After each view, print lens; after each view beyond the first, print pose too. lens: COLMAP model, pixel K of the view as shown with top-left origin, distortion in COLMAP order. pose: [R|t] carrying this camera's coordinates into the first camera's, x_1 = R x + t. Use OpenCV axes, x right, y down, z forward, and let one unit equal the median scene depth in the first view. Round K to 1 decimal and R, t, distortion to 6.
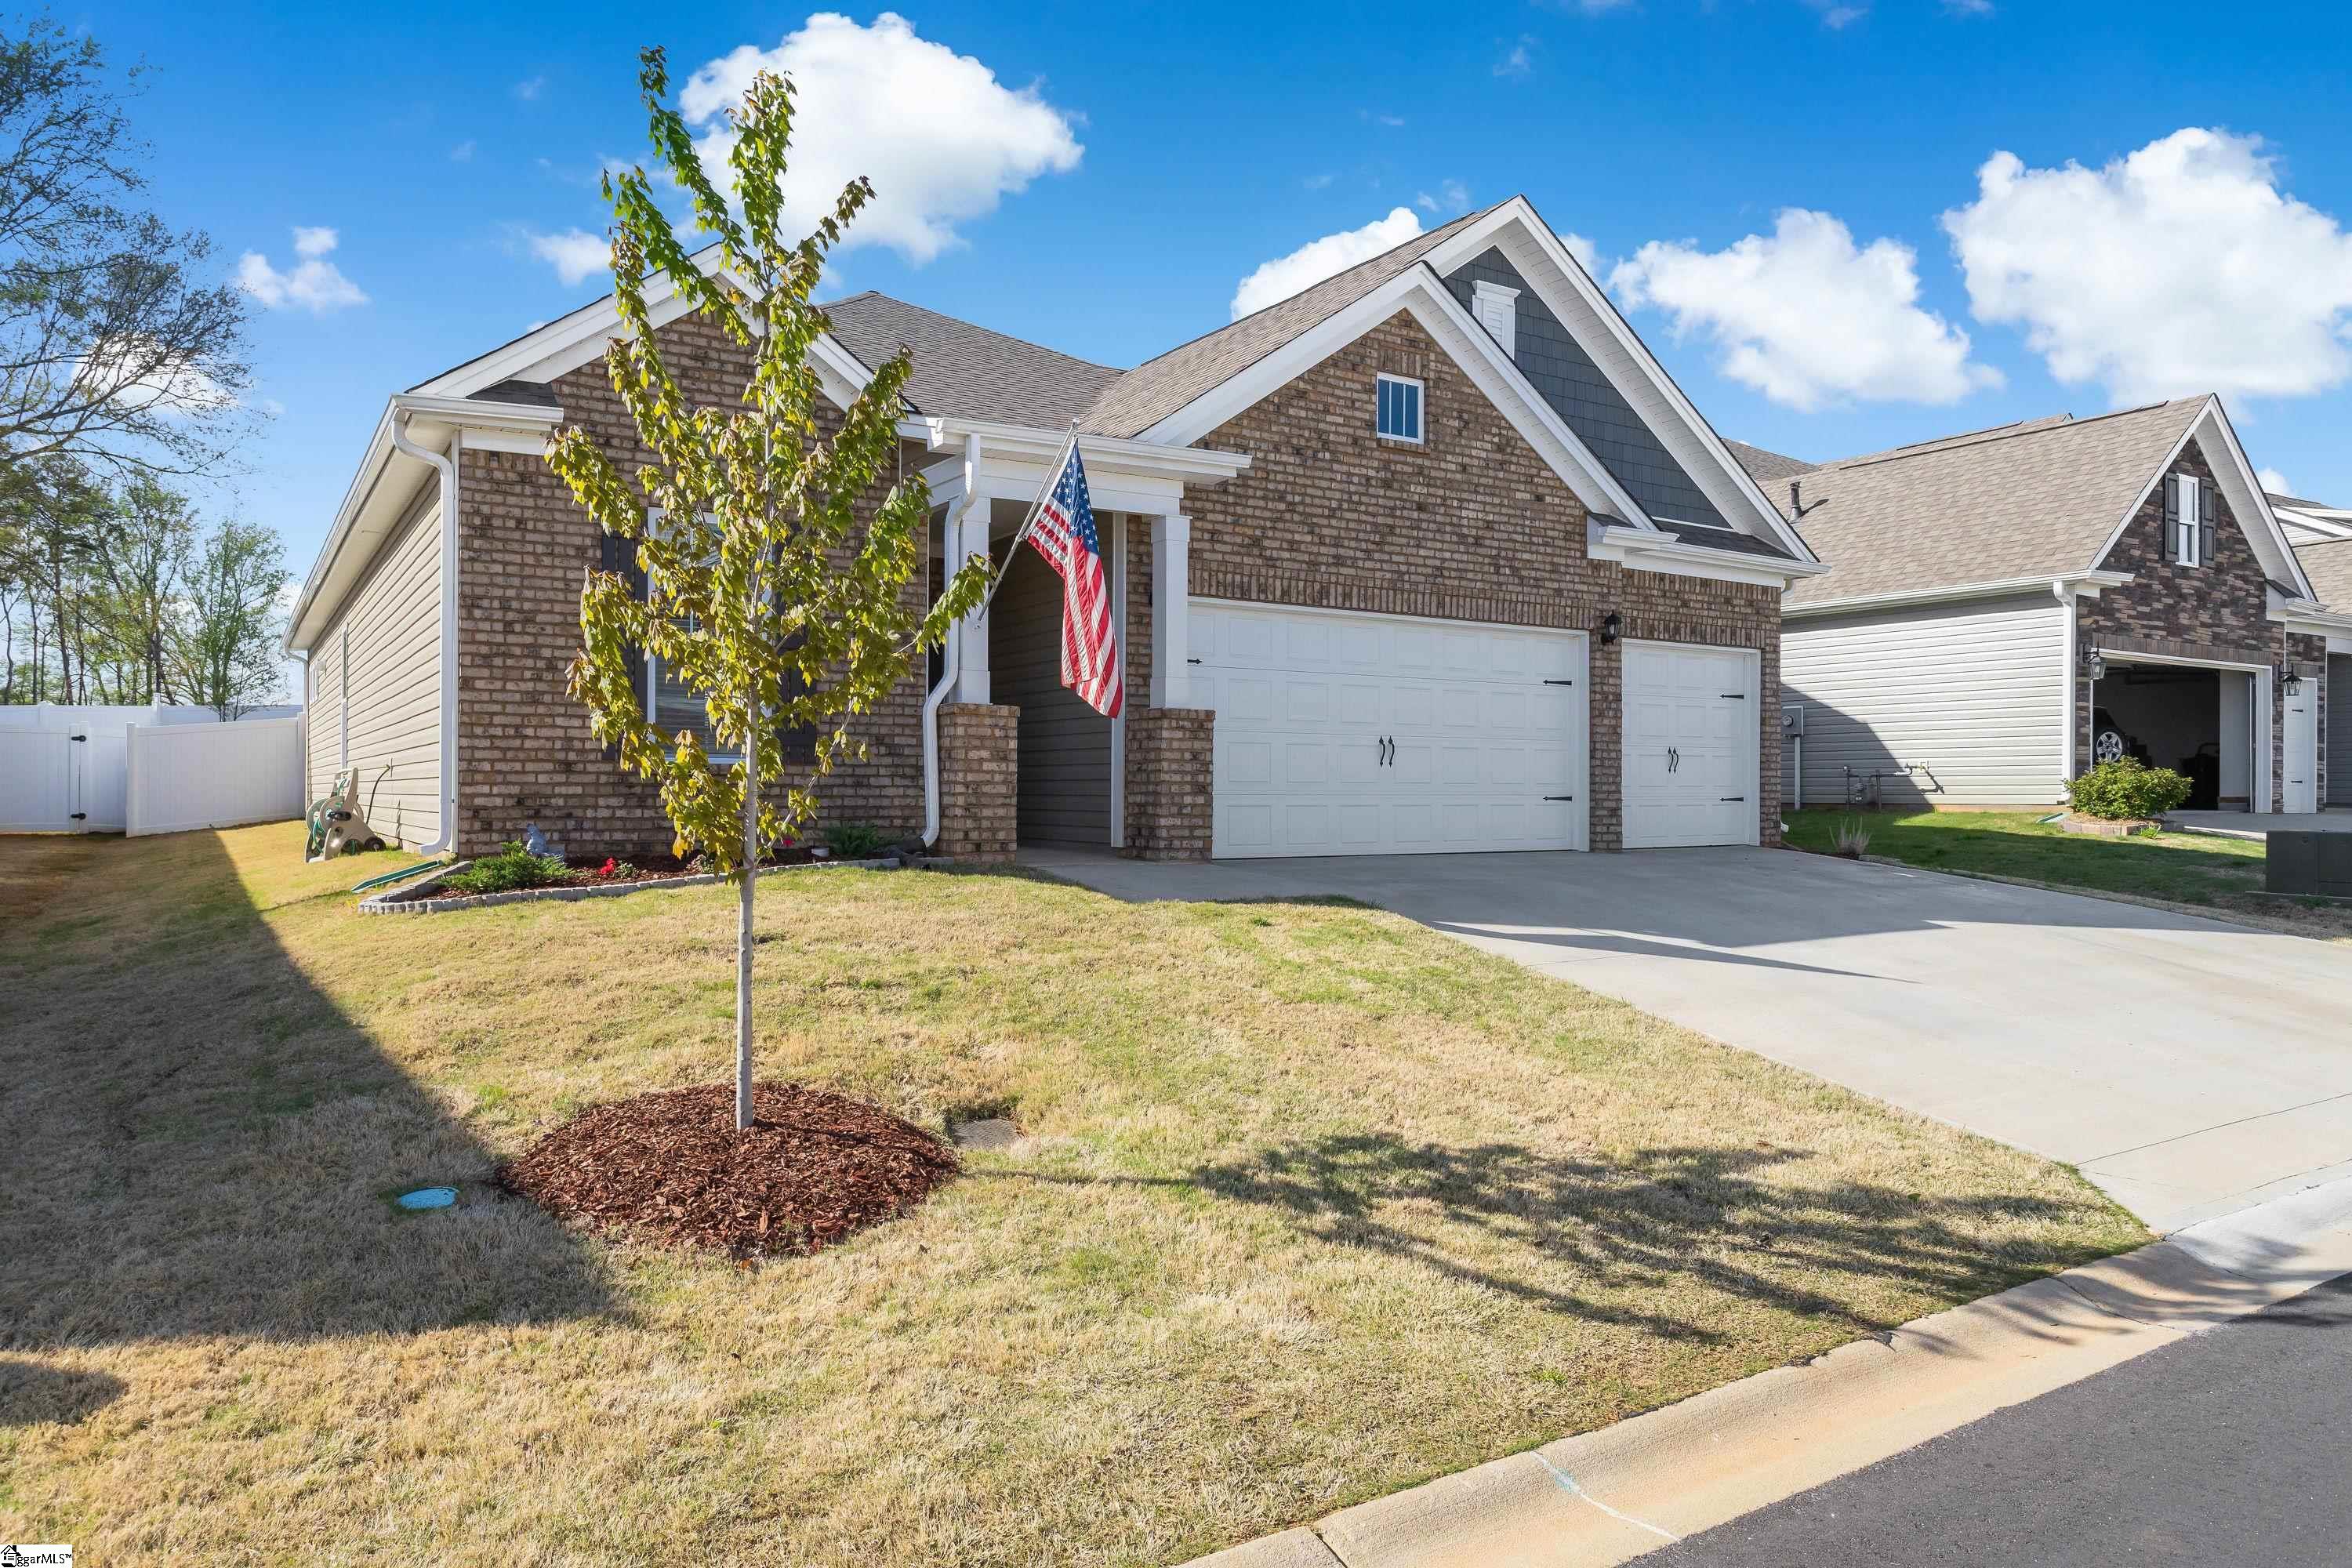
lens RADIAL K [[1538.3, 0, 1168.7], [0, 1538.3, 815.4], [0, 0, 1]] dist [-0.035933, 0.001429]
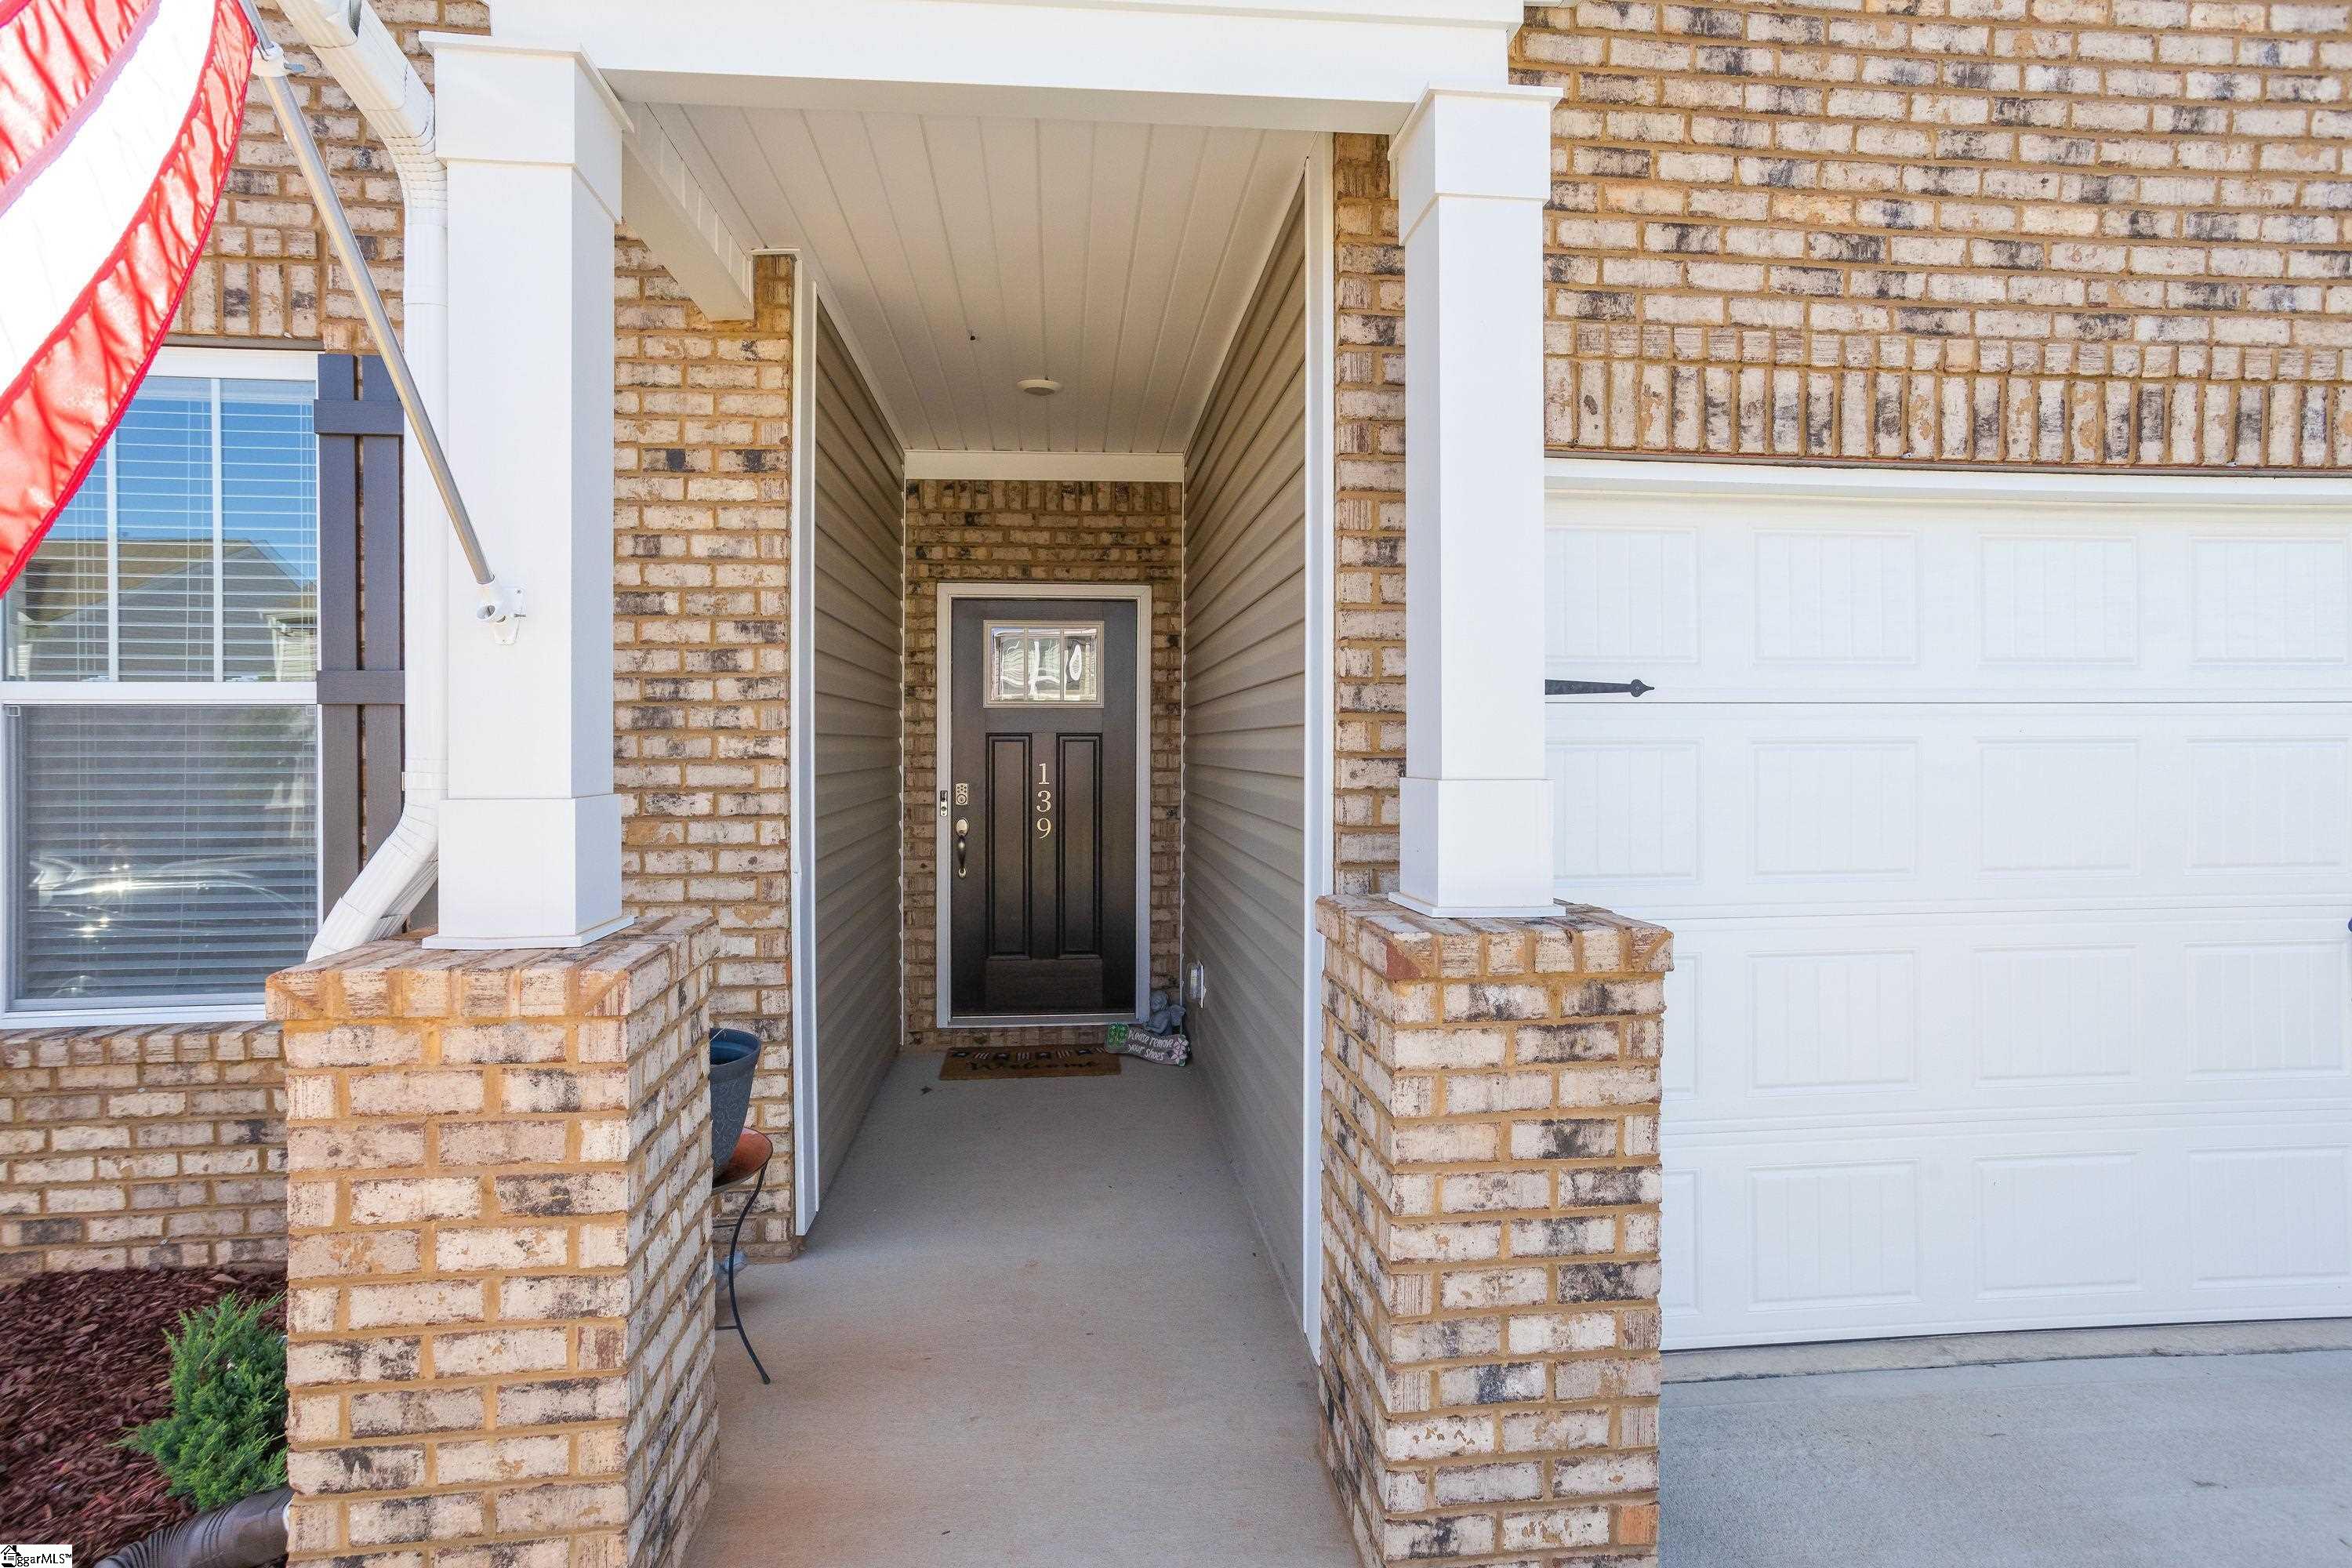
lens RADIAL K [[1126.7, 0, 1165.7], [0, 1126.7, 756.9], [0, 0, 1]] dist [-0.030056, 0.024955]
pose [[0.892599, -0.002285, -0.450846, 0.035665], [-0.000589, 0.999980, -0.006234, -0.086287], [0.450851, 0.005830, 0.892580, 0.773975]]
